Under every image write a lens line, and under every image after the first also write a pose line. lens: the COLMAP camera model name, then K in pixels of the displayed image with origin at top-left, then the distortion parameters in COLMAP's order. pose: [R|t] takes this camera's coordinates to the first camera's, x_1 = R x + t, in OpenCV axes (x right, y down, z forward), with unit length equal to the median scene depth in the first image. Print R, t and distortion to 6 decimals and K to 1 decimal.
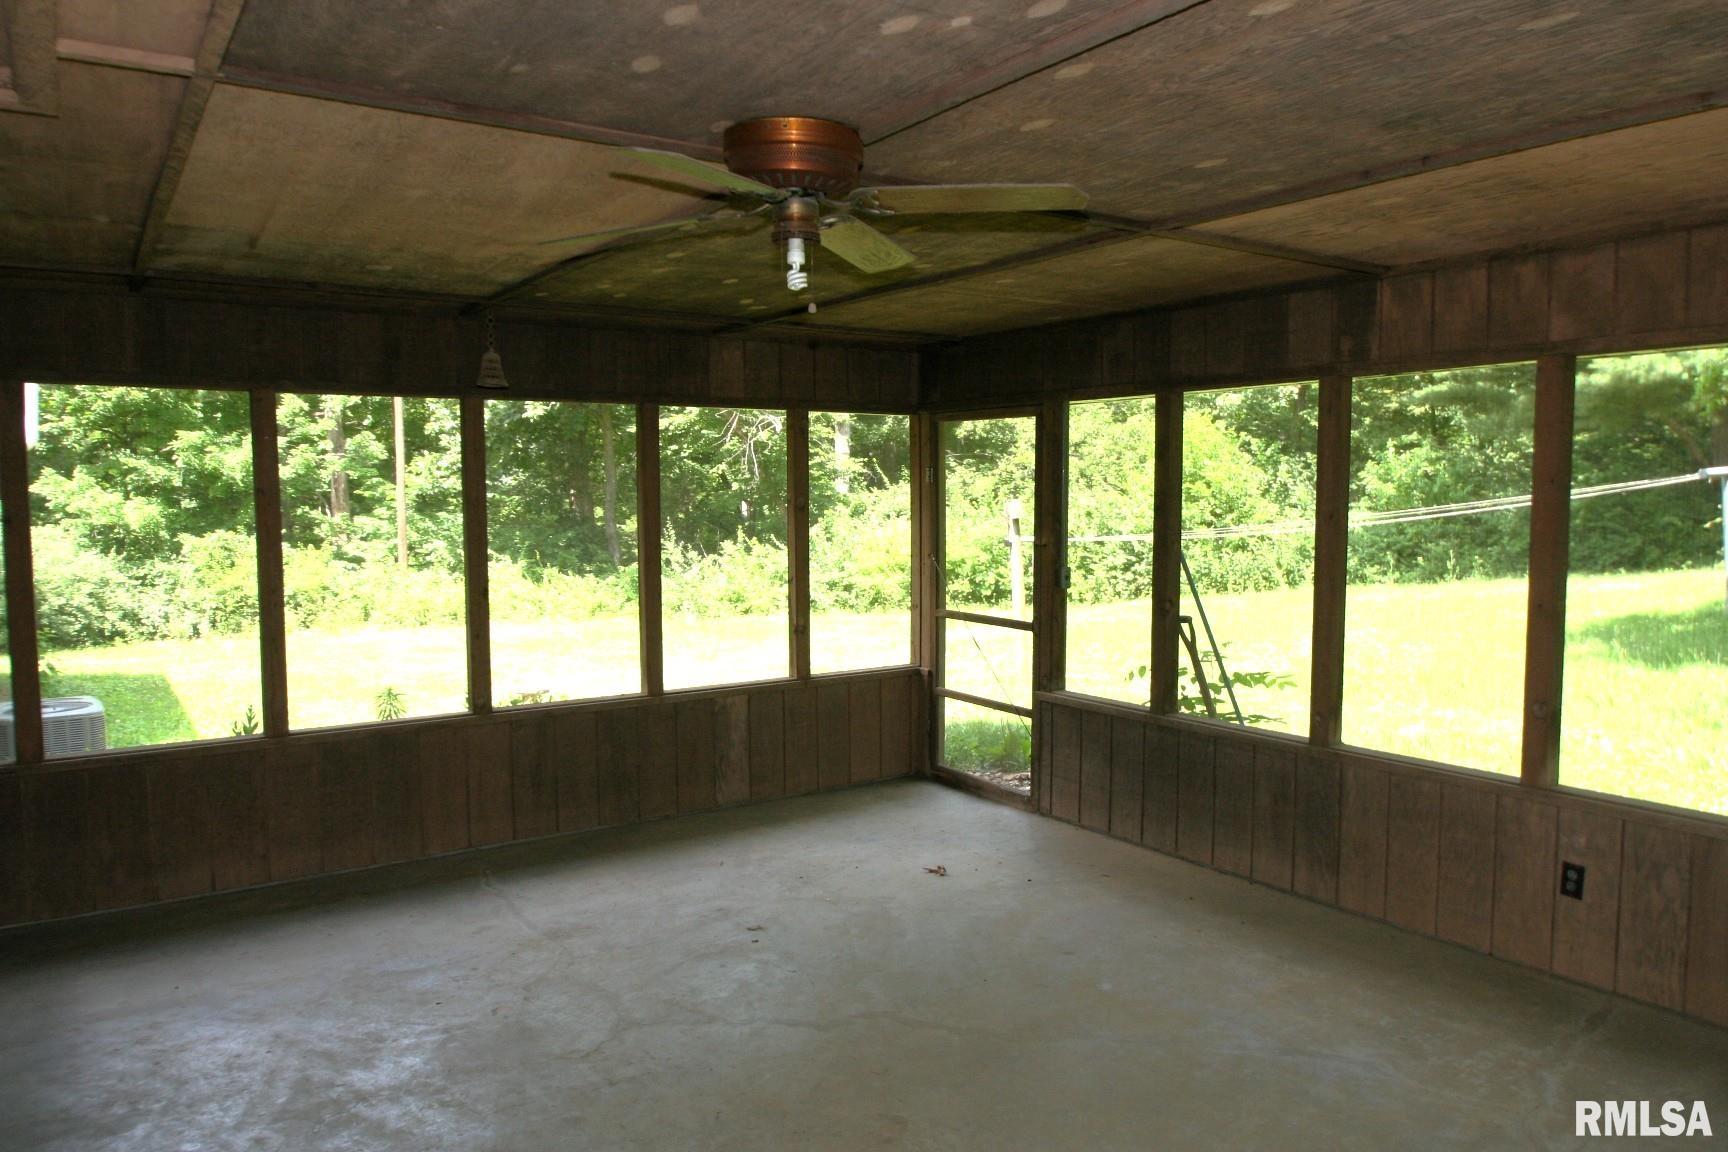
lens RADIAL K [[1189.5, 0, 895.5], [0, 1189.5, 579.5], [0, 0, 1]] dist [-0.026425, -0.013265]
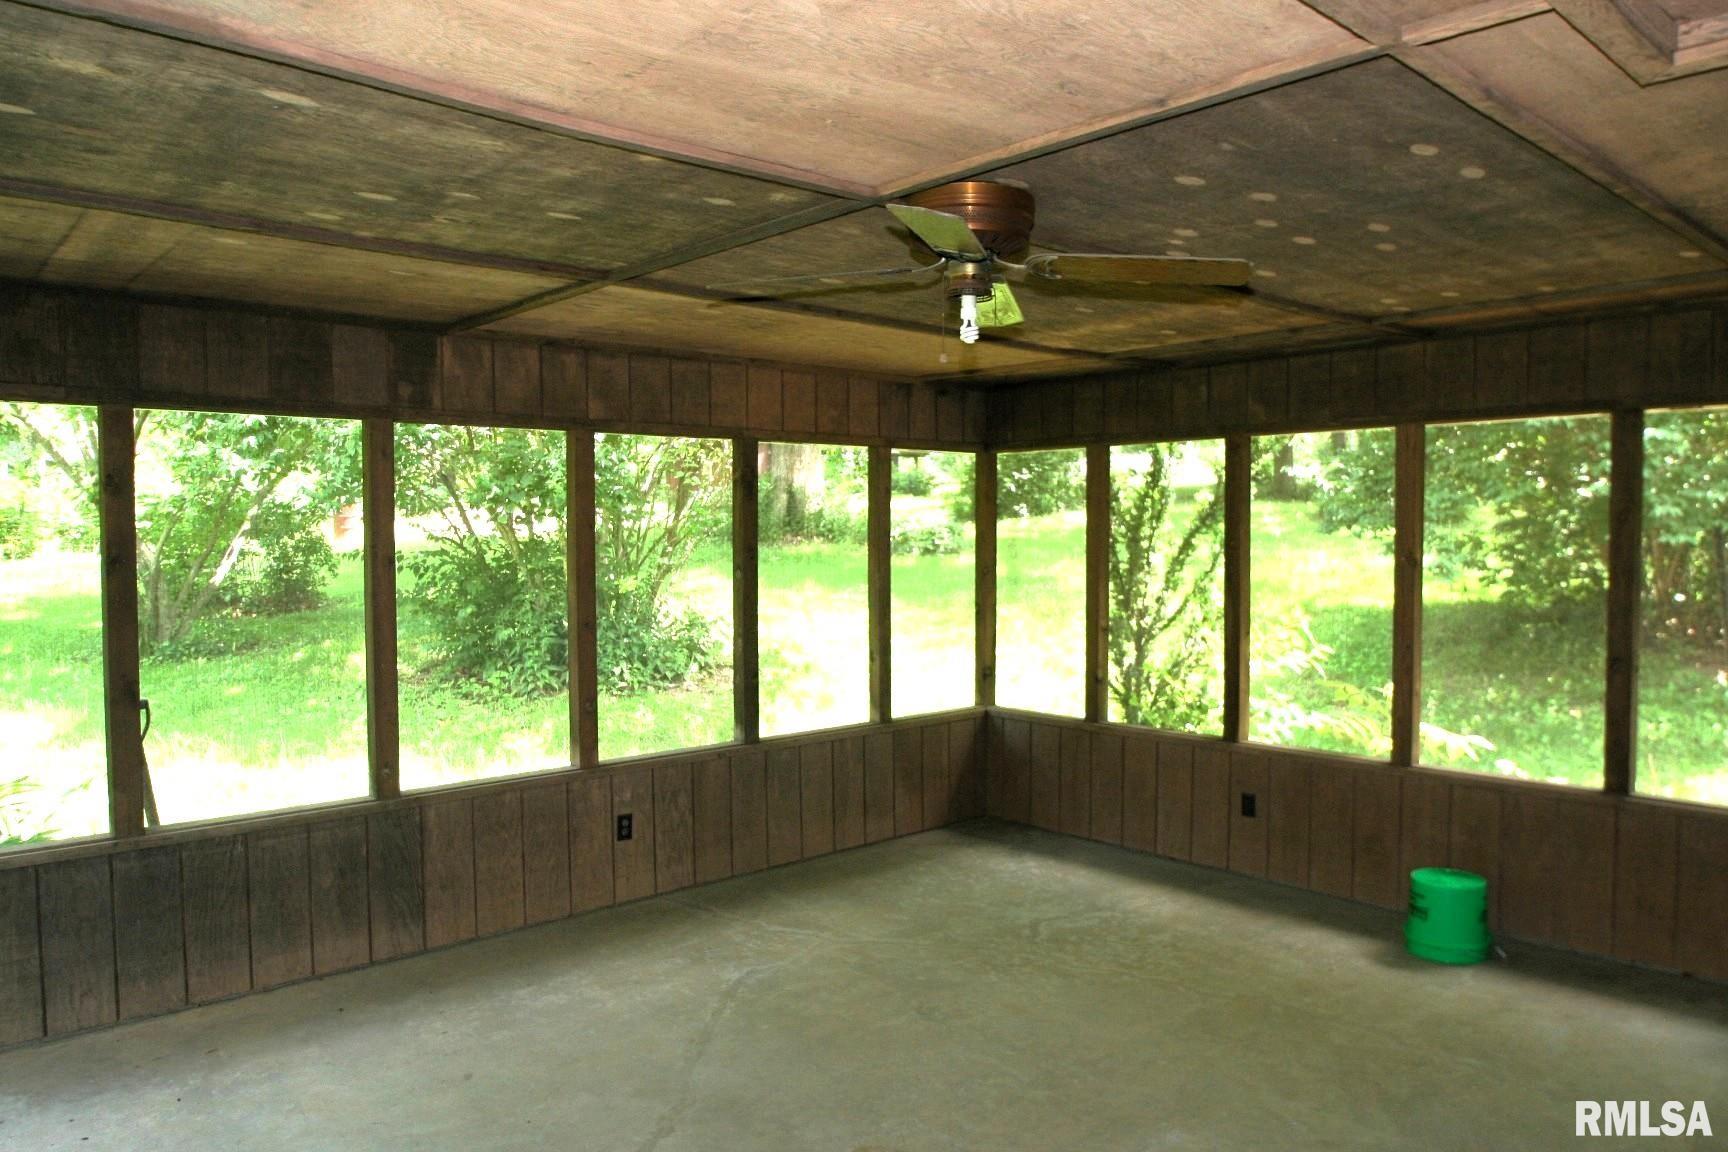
lens RADIAL K [[1207.4, 0, 904.4], [0, 1207.4, 575.7], [0, 0, 1]] dist [-0.032794, 0.003916]
pose [[-0.138528, -0.033228, 0.989801, -0.773786], [0.077475, 0.996011, 0.044280, -0.059944], [-0.987323, 0.082818, -0.135401, 0.816959]]
